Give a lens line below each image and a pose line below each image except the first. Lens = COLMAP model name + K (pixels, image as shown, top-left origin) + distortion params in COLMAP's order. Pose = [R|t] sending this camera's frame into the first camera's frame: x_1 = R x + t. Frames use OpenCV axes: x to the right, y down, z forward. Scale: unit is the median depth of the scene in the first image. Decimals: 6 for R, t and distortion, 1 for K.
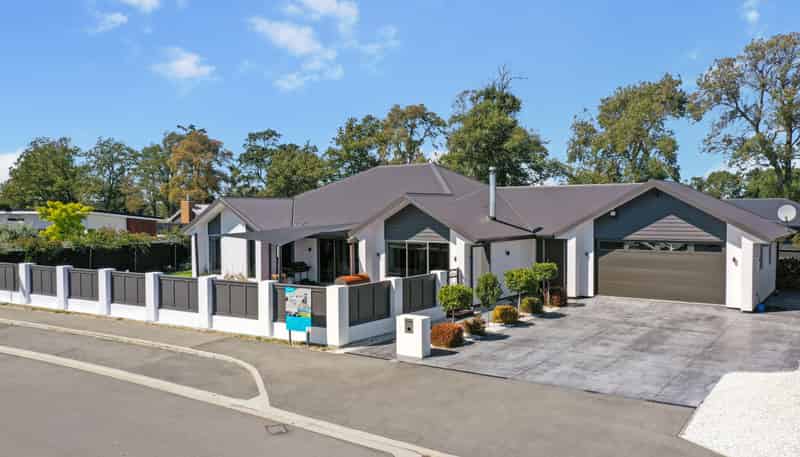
lens RADIAL K [[619.9, 0, 400.0], [0, 619.9, 228.5], [0, 0, 1]] dist [-0.005526, -0.002576]
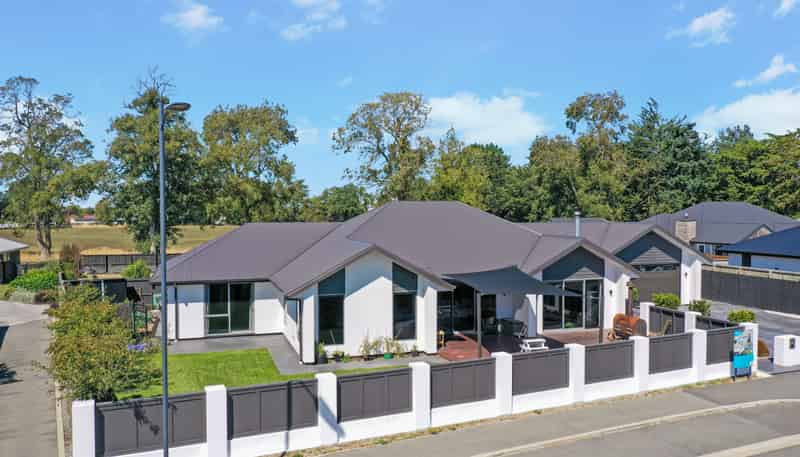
lens RADIAL K [[619.6, 0, 403.8], [0, 619.6, 228.9], [0, 0, 1]] dist [-0.008527, -0.005159]
pose [[0.569857, -0.020636, 0.821485, -1.074684], [0.026490, 0.999626, 0.006736, -0.087340], [-0.821317, 0.017922, 0.570191, 0.619593]]
